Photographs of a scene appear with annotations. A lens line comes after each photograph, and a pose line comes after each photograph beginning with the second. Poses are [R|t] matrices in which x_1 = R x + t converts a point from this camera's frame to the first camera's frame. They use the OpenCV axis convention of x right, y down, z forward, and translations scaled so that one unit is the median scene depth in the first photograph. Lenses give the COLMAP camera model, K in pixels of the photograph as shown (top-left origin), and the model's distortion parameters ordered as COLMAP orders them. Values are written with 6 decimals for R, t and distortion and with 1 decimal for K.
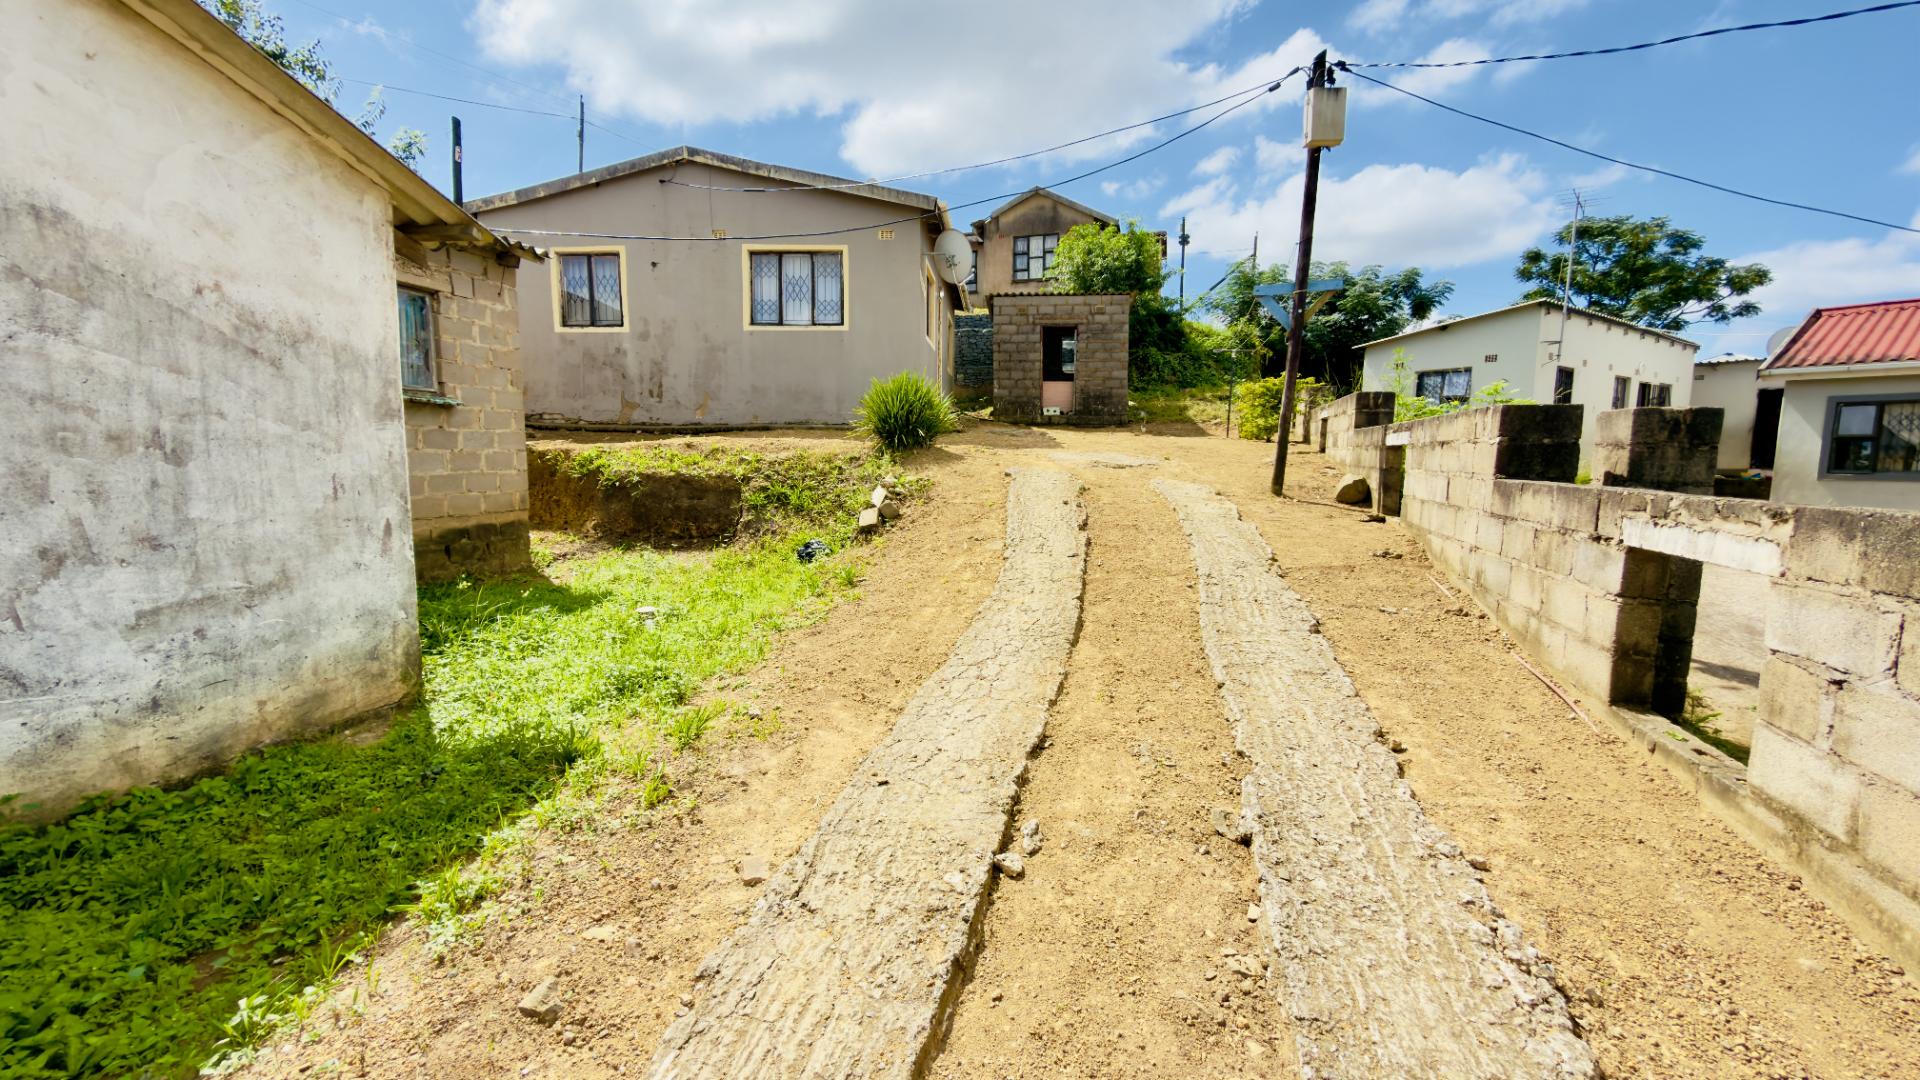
lens RADIAL K [[769.0, 0, 962.0], [0, 769.0, 539.5], [0, 0, 1]] dist [-0.002481, 0.000218]
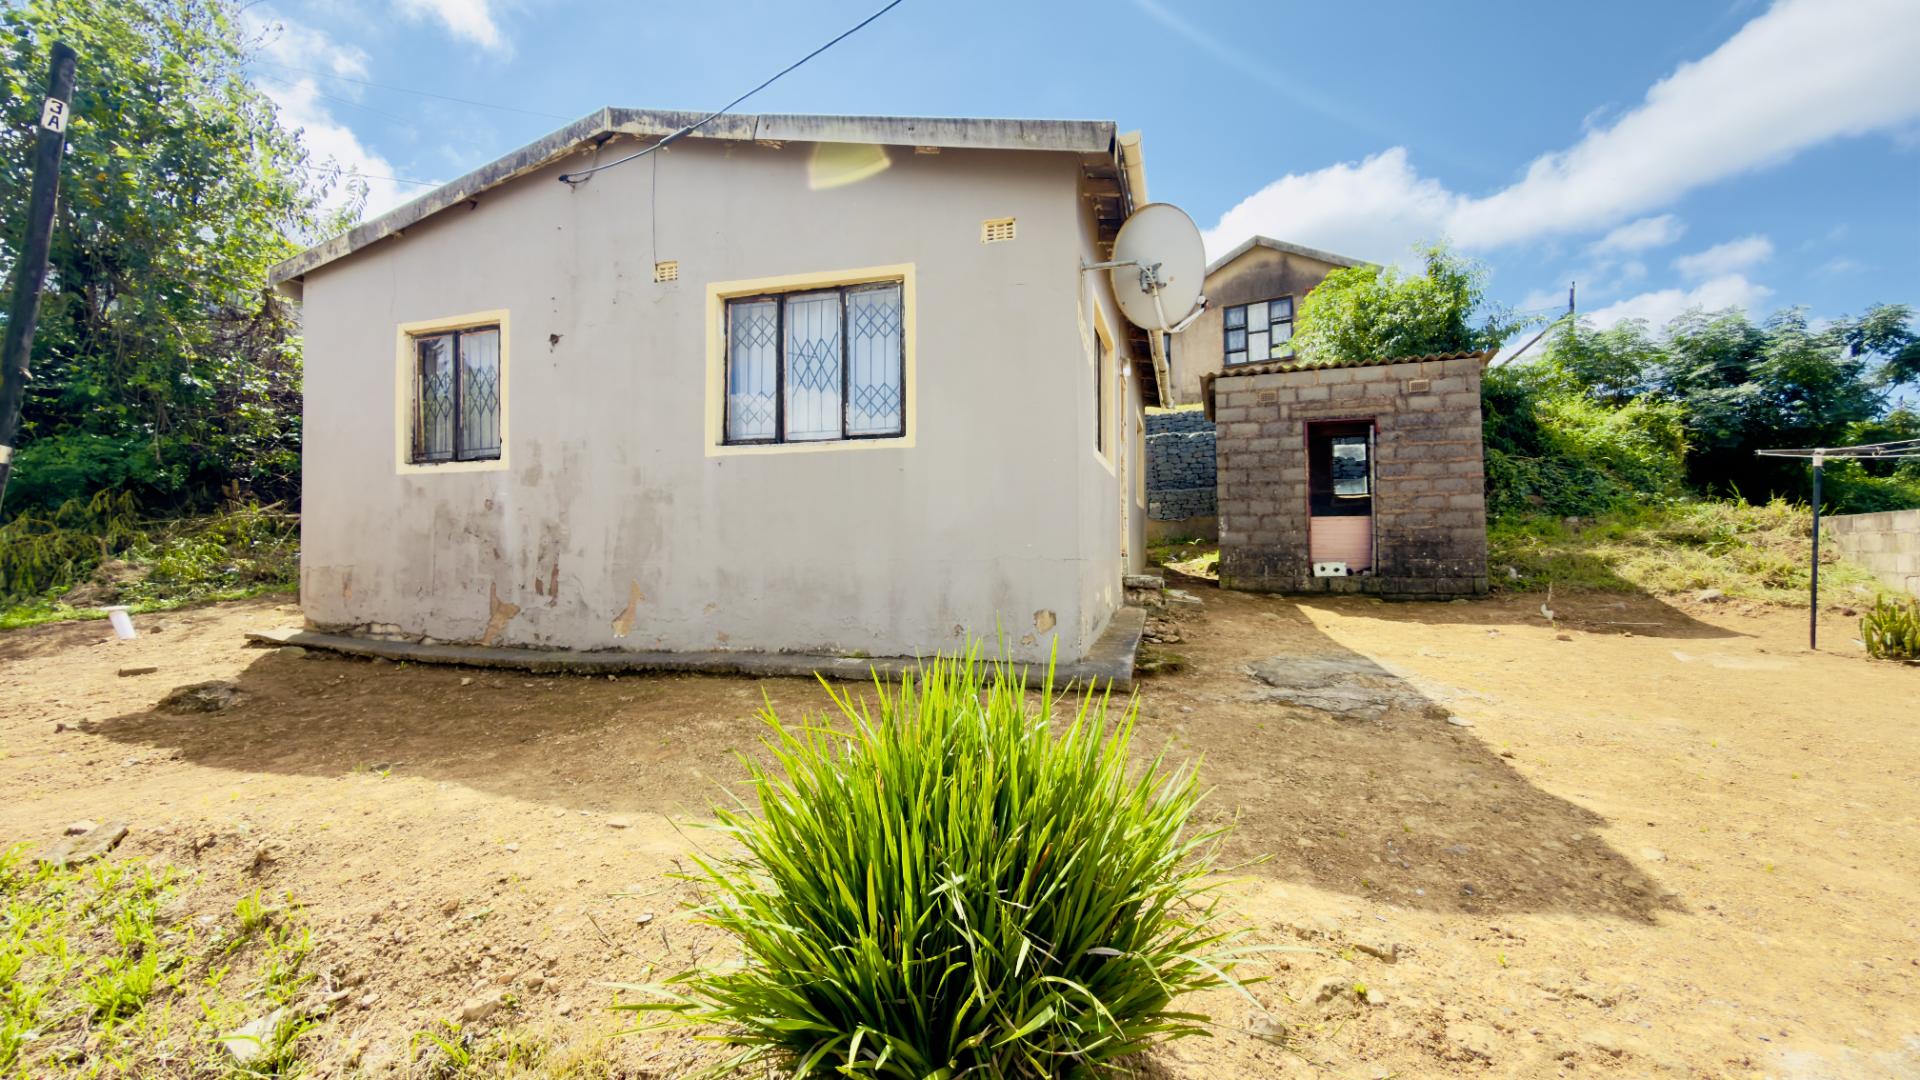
lens RADIAL K [[769.0, 0, 962.0], [0, 769.0, 539.5], [0, 0, 1]] dist [-0.002481, 0.000218]
pose [[0.973013, -0.017419, -0.230092, -0.014413], [-0.014640, 0.990478, -0.136894, -0.110175], [0.230285, 0.136568, 0.963492, 0.406499]]
